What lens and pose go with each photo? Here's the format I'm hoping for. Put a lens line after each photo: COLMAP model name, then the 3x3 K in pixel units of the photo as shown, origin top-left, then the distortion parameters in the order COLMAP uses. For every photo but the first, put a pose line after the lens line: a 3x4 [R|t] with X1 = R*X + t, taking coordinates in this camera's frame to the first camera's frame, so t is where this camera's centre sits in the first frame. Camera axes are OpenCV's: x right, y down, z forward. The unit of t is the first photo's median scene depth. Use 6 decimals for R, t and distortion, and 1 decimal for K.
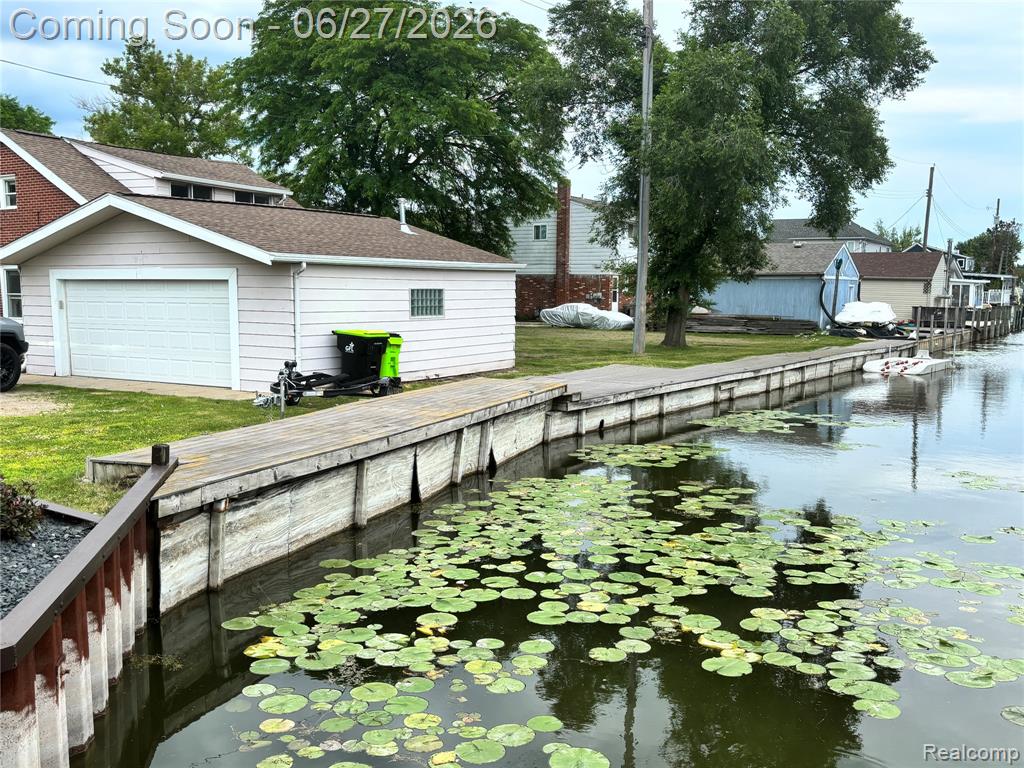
lens RADIAL K [[967.5, 0, 506.1], [0, 967.5, 390.0], [0, 0, 1]] dist [0.027413, 0.000000]
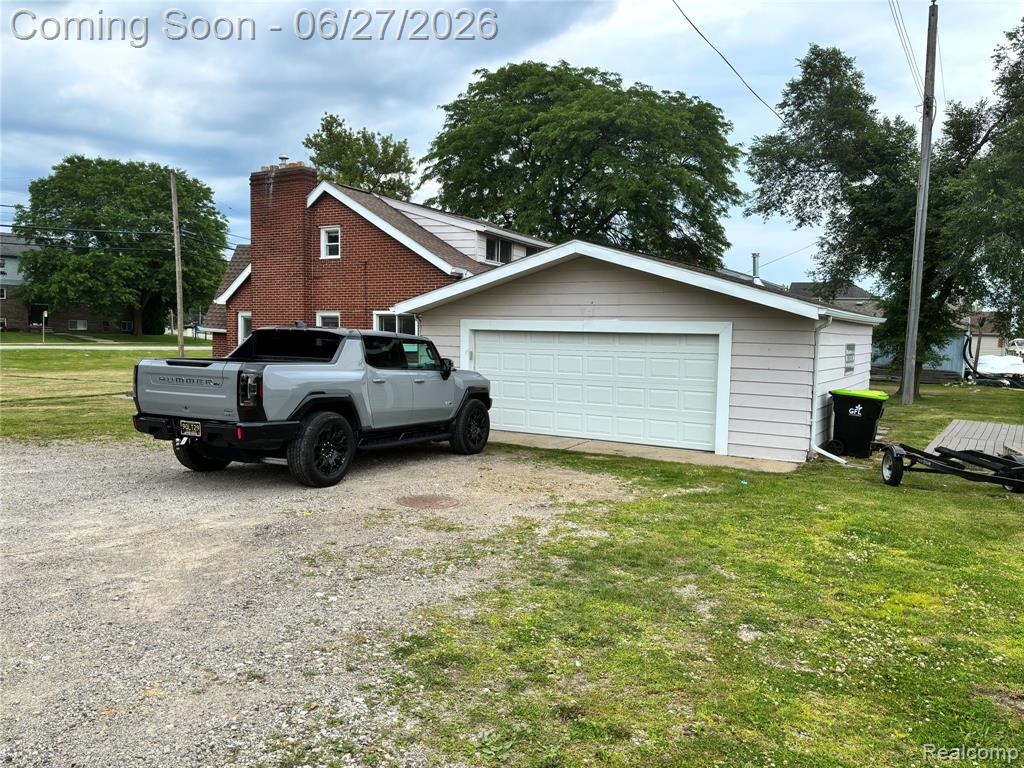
lens RADIAL K [[759.0, 0, 506.1], [0, 759.0, 386.1], [0, 0, 1]] dist [0.046960, -0.050672]
pose [[0.999846, 0.016406, 0.006214, -0.427576], [-0.016181, 0.999269, -0.034630, -0.031446], [-0.006777, 0.034524, 0.999381, 0.247265]]
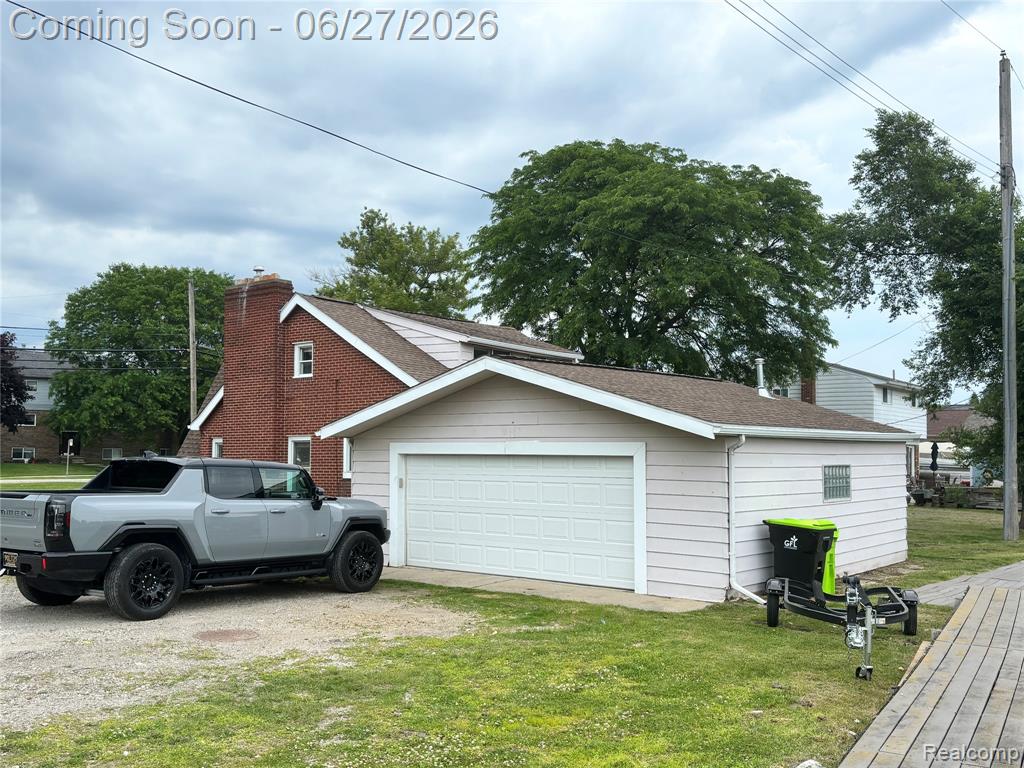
lens RADIAL K [[967.5, 0, 515.9], [0, 967.5, 399.3], [0, 0, 1]] dist [0.027413, 0.000000]
pose [[0.990873, -0.006718, -0.134630, -0.239146], [-0.014923, 0.987150, -0.159096, -0.025744], [0.133969, 0.159653, 0.978041, 0.157328]]
